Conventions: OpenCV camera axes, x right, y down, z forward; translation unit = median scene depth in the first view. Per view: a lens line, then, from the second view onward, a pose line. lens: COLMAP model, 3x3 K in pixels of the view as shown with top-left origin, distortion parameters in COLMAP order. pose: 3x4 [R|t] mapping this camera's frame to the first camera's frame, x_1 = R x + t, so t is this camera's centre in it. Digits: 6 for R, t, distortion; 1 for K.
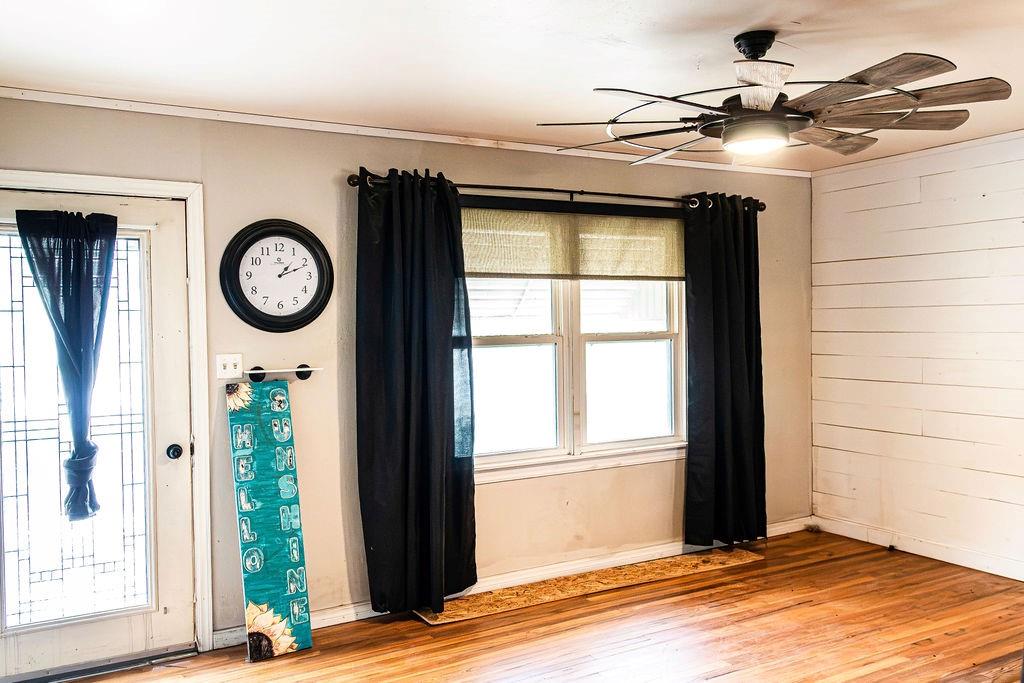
lens RADIAL K [[838.3, 0, 515.1], [0, 838.3, 338.8], [0, 0, 1]] dist [0.012266, -0.014272]
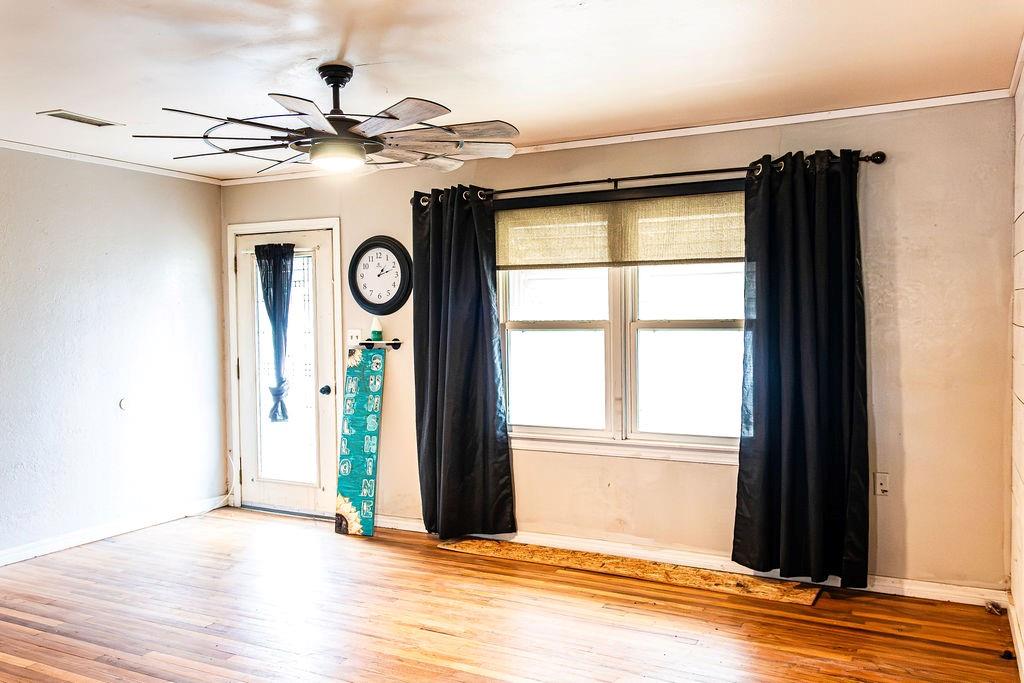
lens RADIAL K [[838.3, 0, 516.9], [0, 838.3, 340.3], [0, 0, 1]] dist [0.012266, -0.014272]
pose [[0.538146, 0.037209, -0.842030, 0.933764], [-0.016260, 0.999297, 0.033767, -0.015186], [0.842695, -0.004480, 0.538373, 0.383111]]
